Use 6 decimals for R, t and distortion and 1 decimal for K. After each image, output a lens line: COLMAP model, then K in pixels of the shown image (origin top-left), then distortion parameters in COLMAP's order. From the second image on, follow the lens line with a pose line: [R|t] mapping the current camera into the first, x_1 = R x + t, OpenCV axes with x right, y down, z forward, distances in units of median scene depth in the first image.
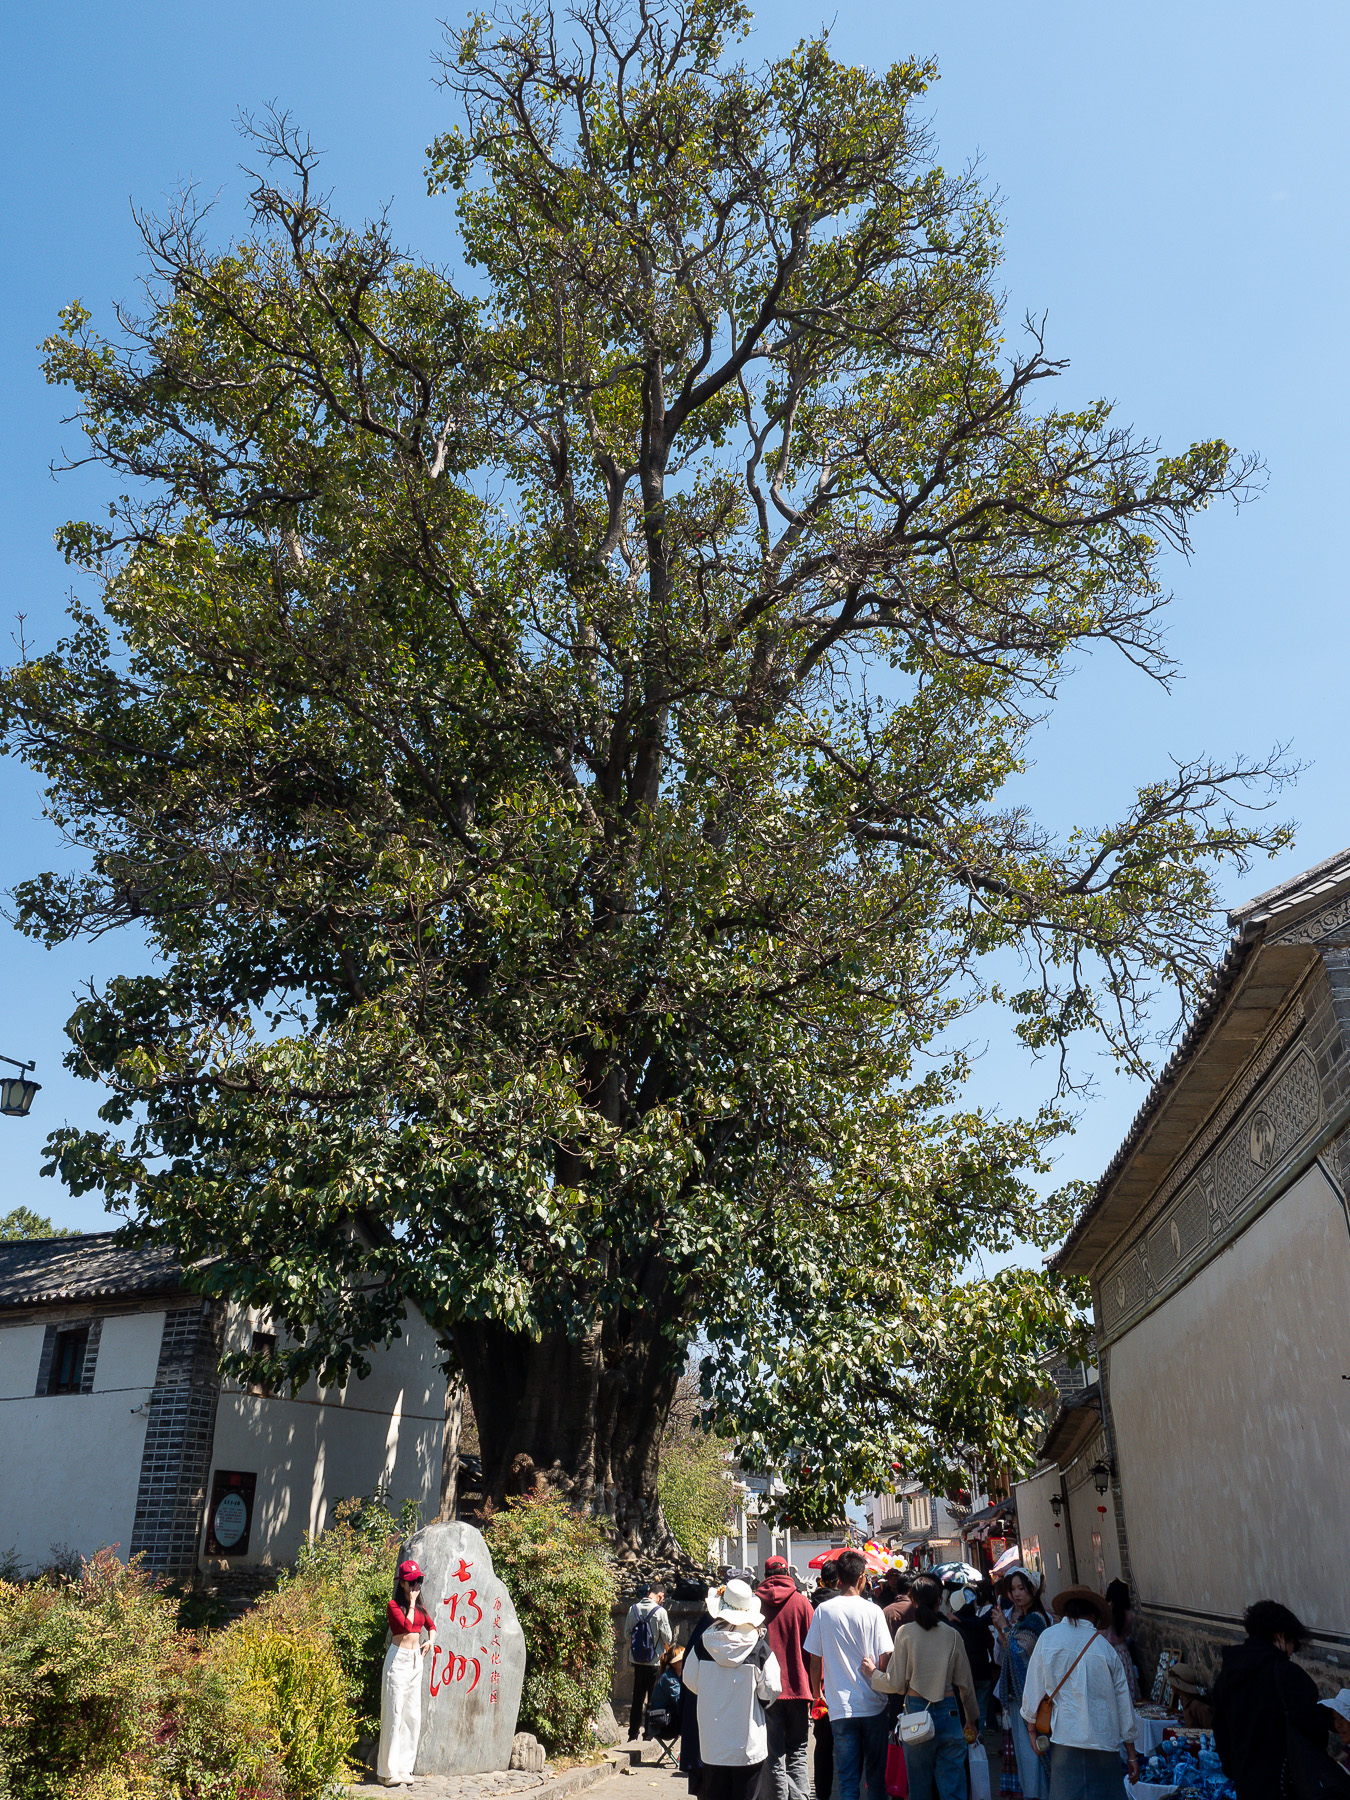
lens RADIAL K [[1366.4, 0, 671.1], [0, 1366.4, 900.4], [0, 0, 1]] dist [-0.003936, -0.006387]
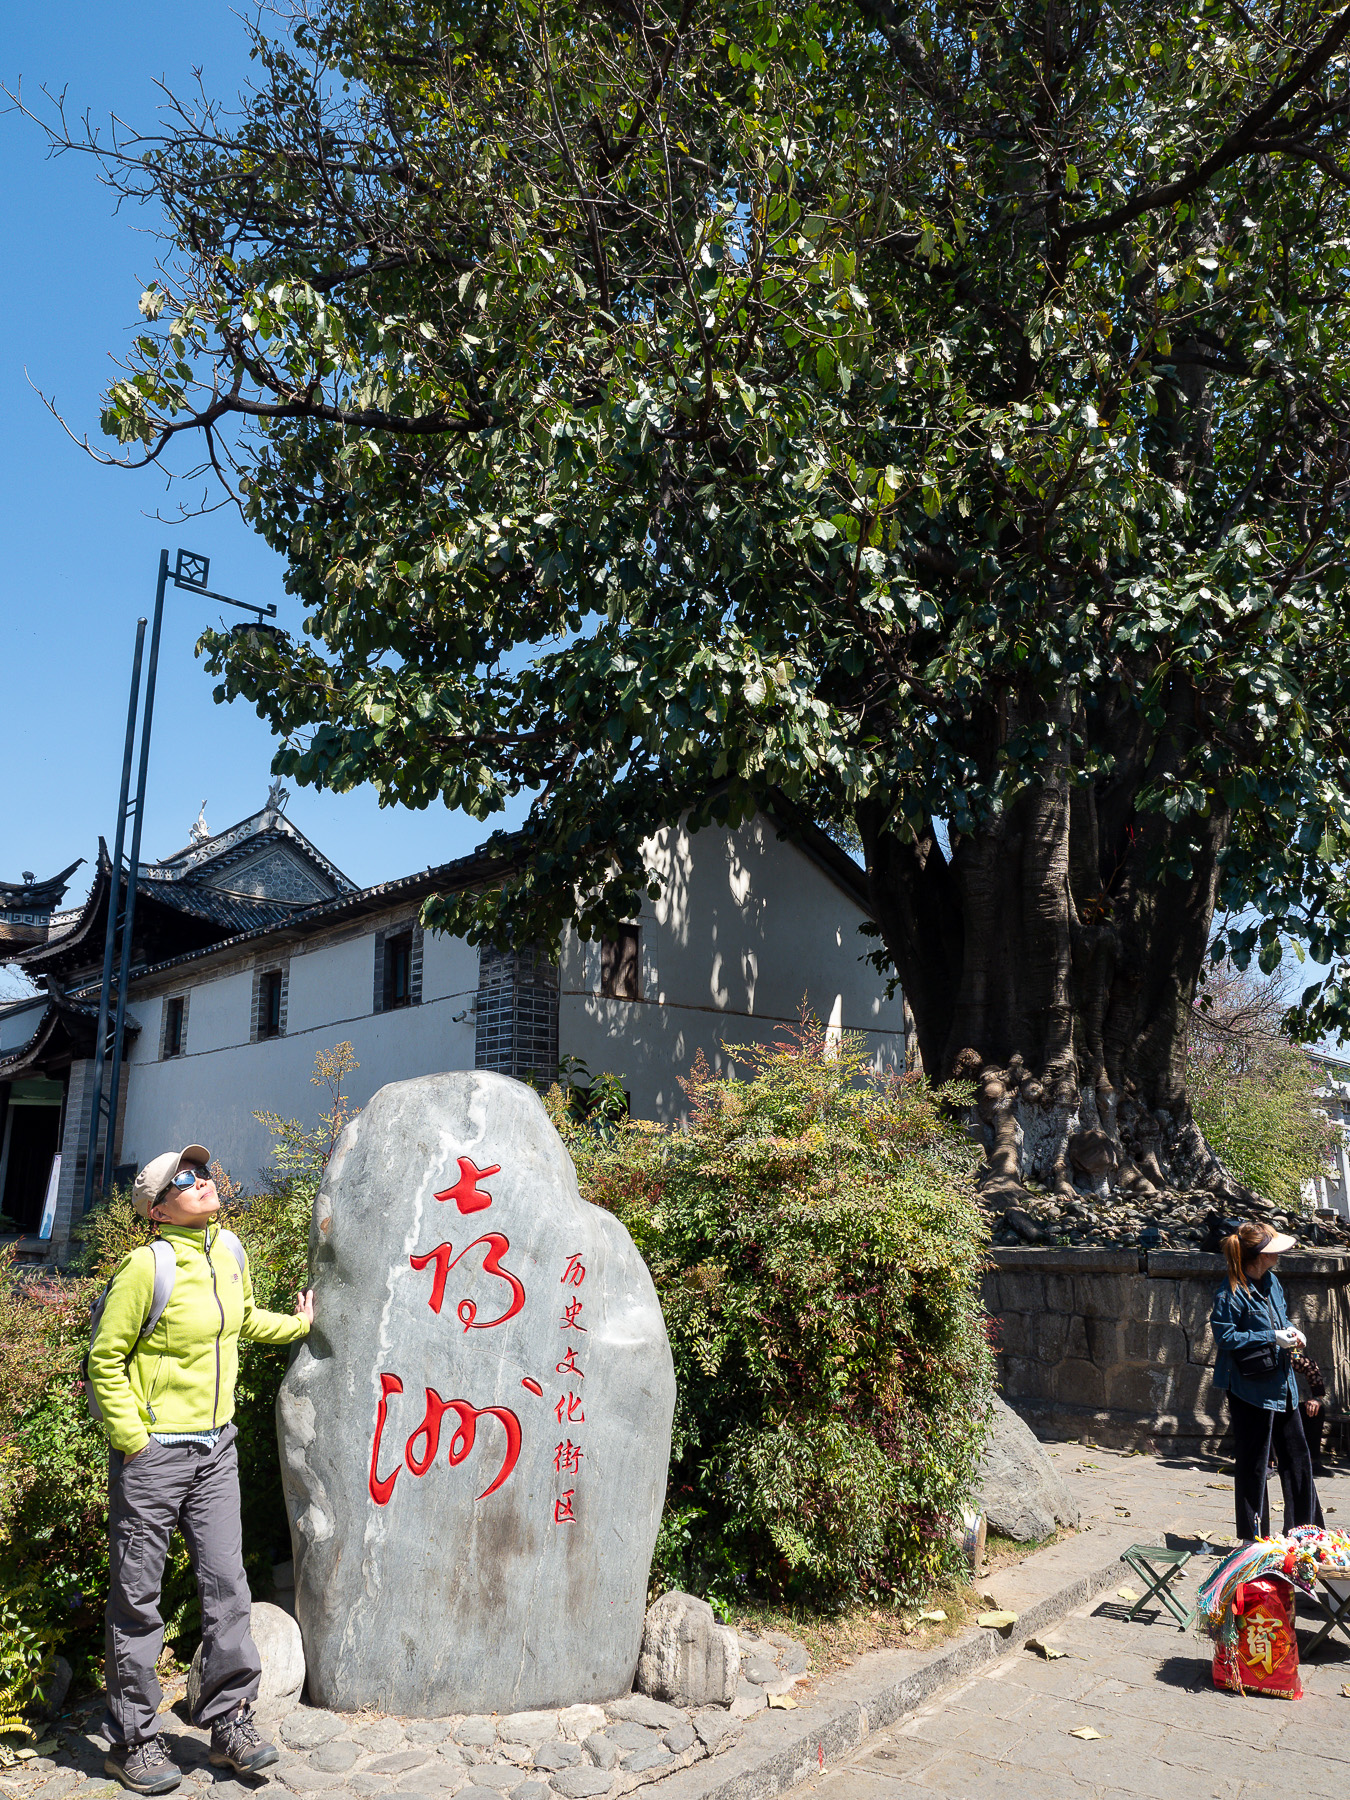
lens RADIAL K [[1289.8, 0, 676.9], [0, 1289.8, 904.4], [0, 0, 1]] dist [-0.018352, 0.004112]
pose [[0.910701, -0.092508, -0.402574, 0.035683], [0.177739, 0.967521, 0.179754, 0.275114], [0.372870, -0.235255, 0.897565, 0.547237]]
